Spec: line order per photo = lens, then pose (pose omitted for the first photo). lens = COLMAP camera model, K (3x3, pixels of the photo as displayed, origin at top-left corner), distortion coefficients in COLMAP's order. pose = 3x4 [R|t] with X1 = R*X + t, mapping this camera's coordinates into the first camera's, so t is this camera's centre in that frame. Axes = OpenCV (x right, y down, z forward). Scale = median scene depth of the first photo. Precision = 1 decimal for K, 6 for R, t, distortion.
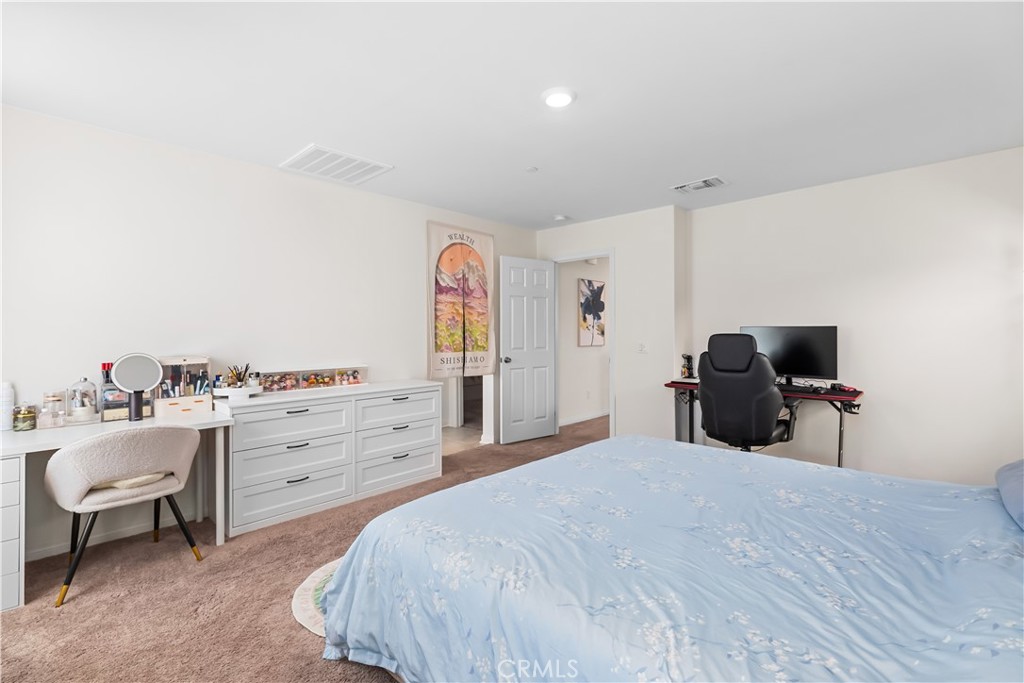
lens RADIAL K [[456.8, 0, 507.3], [0, 456.8, 332.4], [0, 0, 1]] dist [0.002123, 0.000175]
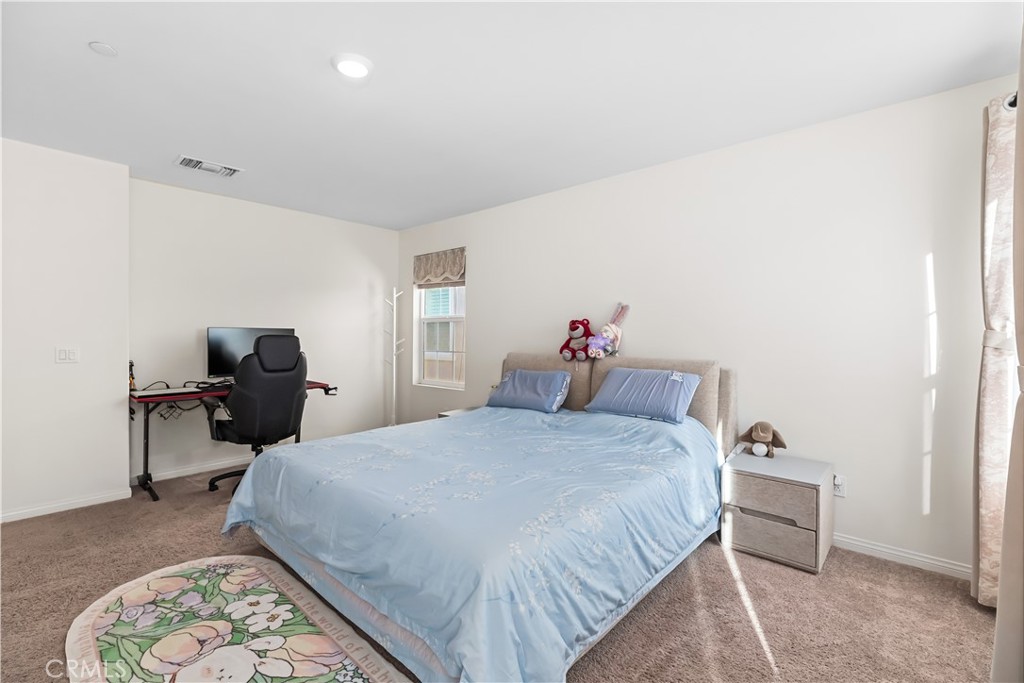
lens RADIAL K [[456.8, 0, 507.3], [0, 456.8, 332.4], [0, 0, 1]] dist [0.002123, 0.000175]
pose [[-0.044069, 0.010154, 0.998977, -0.968053], [-0.007351, 0.999918, -0.010488, 0.010332], [-0.999001, -0.007806, -0.043991, 0.909523]]
